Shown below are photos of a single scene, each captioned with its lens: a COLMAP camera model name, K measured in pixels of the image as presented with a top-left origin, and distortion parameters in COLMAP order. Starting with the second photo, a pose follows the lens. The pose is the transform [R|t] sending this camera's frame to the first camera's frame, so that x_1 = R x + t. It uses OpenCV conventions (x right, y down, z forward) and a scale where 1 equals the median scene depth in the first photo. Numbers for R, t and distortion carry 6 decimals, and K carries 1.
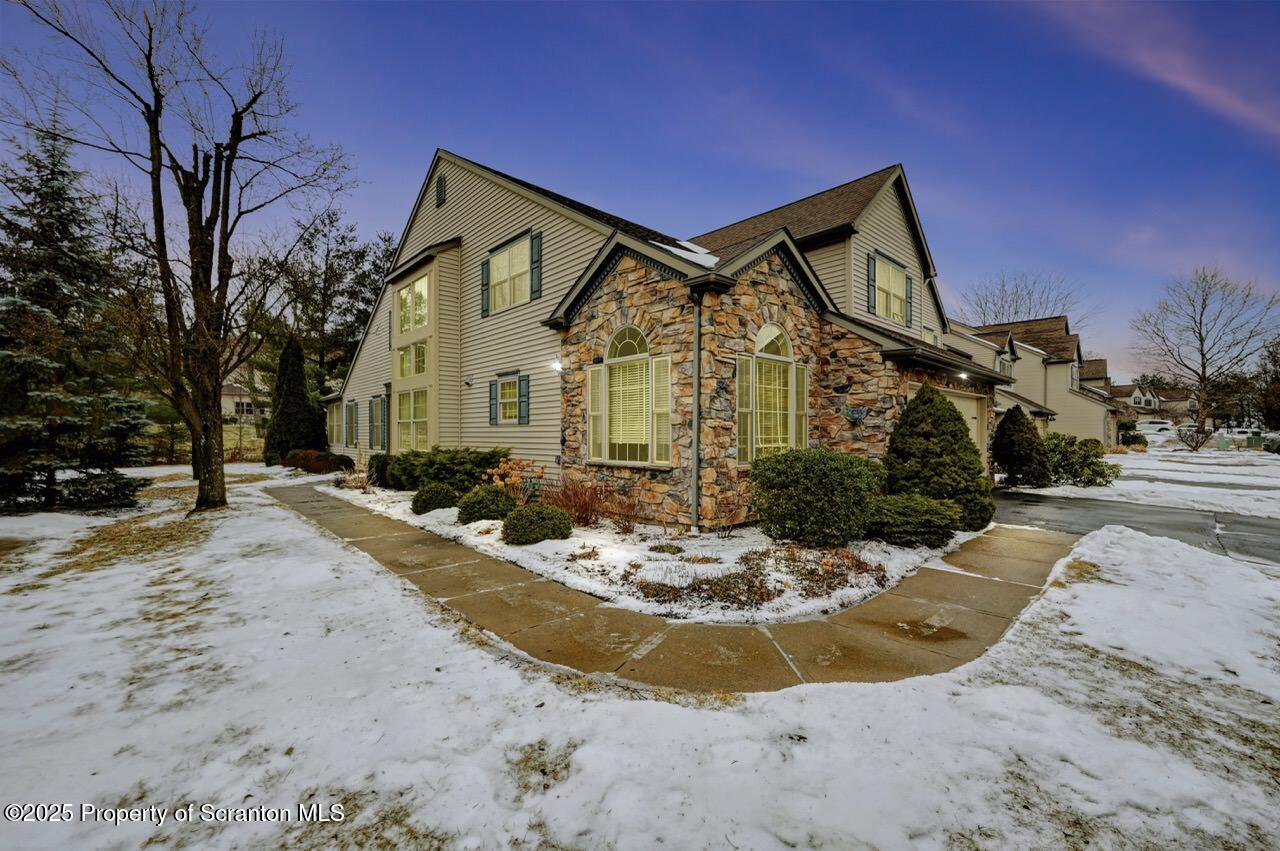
lens RADIAL K [[508.2, 0, 604.8], [0, 508.2, 430.5], [0, 0, 1]] dist [0.000269, 0.000118]
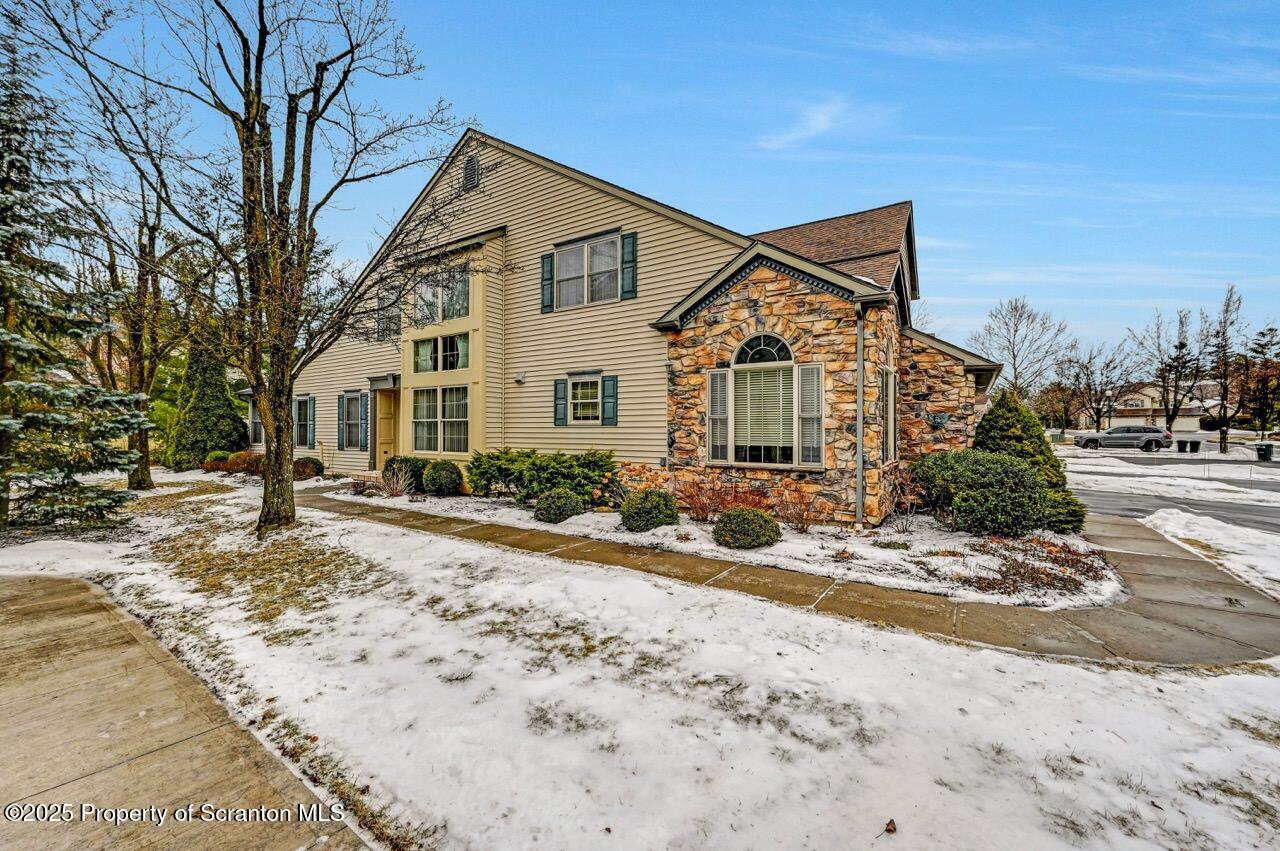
lens RADIAL K [[508.2, 0, 613.0], [0, 508.2, 424.8], [0, 0, 1]] dist [0.000269, 0.000118]
pose [[0.971642, 0.003994, 0.236423, -0.505817], [-0.003138, 0.999987, -0.003995, -0.013001], [-0.236436, 0.003140, 0.971642, 0.060225]]
